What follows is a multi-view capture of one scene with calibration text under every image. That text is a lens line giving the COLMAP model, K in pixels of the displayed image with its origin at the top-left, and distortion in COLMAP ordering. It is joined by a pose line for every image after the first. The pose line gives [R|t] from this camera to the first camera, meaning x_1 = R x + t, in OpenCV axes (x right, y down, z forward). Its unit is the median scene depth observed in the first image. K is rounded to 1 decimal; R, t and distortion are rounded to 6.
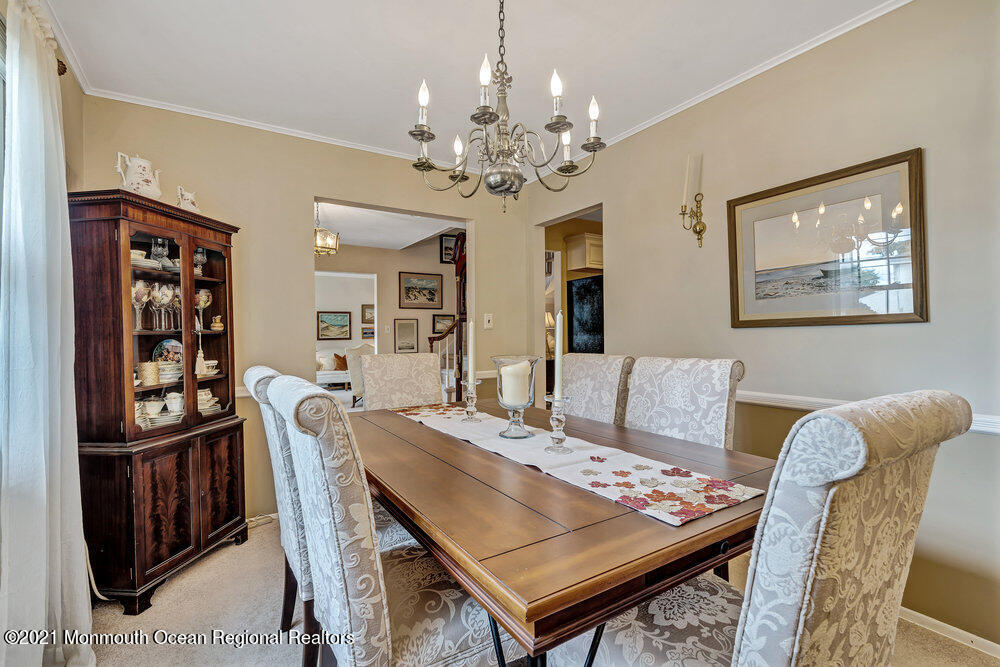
lens RADIAL K [[454.7, 0, 503.4], [0, 454.7, 327.1], [0, 0, 1]] dist [-0.010675, 0.000530]
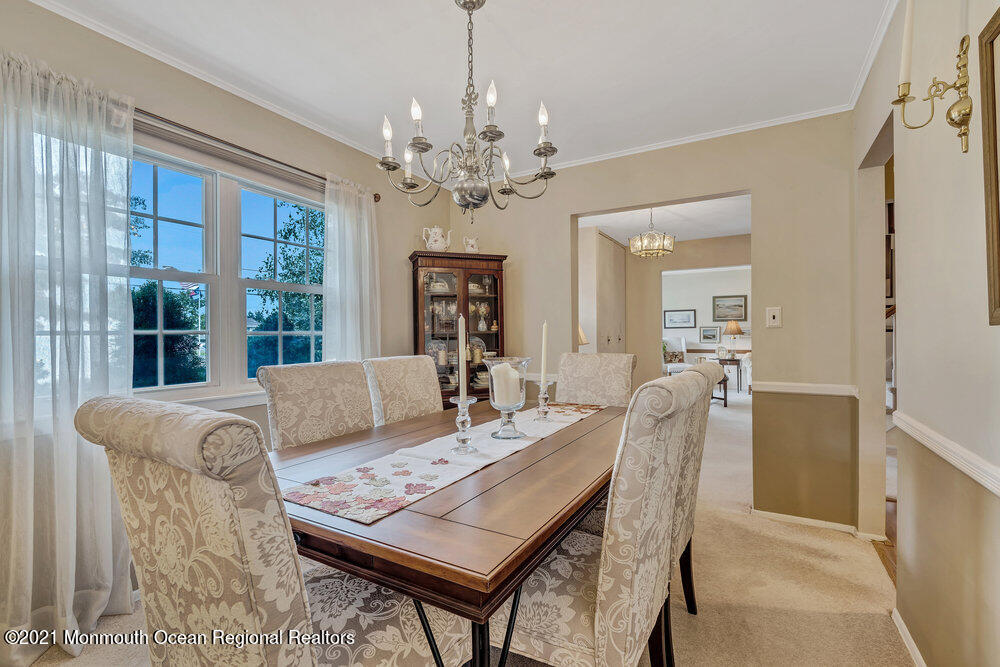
lens RADIAL K [[454.7, 0, 498.2], [0, 454.7, 327.7], [0, 0, 1]] dist [-0.010675, 0.000530]
pose [[0.442657, -0.005975, -0.896671, 0.684004], [0.013638, 0.999907, 0.000070, -0.002741], [0.896587, -0.012260, 0.442697, 0.394264]]
